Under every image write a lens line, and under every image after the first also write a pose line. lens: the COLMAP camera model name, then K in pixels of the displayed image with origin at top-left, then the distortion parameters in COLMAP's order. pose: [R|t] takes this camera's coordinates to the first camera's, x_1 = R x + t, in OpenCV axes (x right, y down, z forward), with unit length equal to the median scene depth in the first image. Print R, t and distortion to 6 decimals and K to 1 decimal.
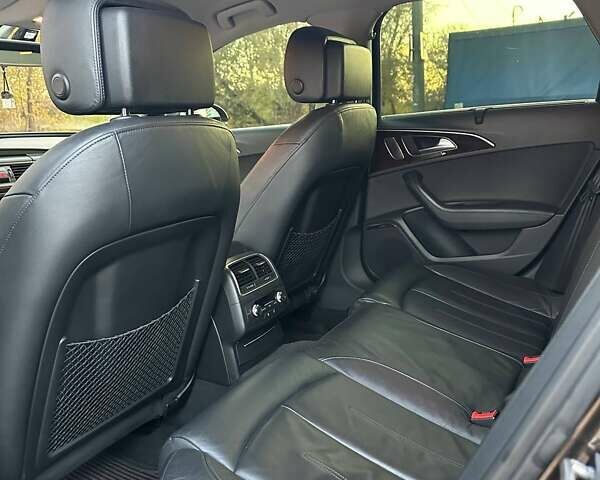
lens RADIAL K [[567.7, 0, 300.0], [0, 567.7, 240.0], [0, 0, 1]] dist [0.212202, -0.496327]
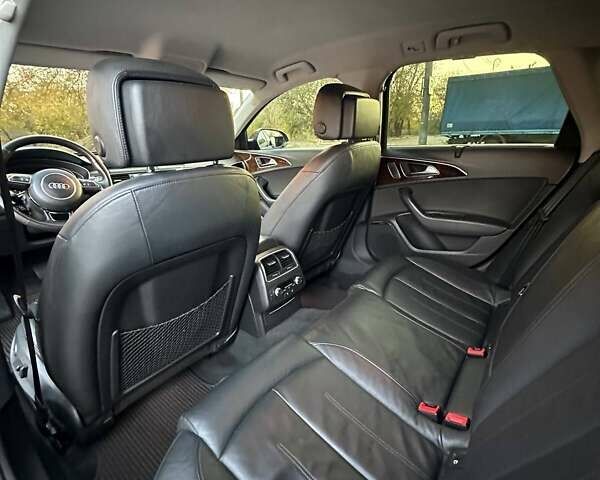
lens RADIAL K [[320.0, 0, 300.0], [0, 320.0, 240.0], [0, 0, 1]] dist [-0.003366, -0.000569]
pose [[0.987674, 0.074254, -0.137791, 0.070061], [-0.055146, 0.988944, 0.137654, -0.106177], [0.146489, -0.128358, 0.980849, 0.208682]]
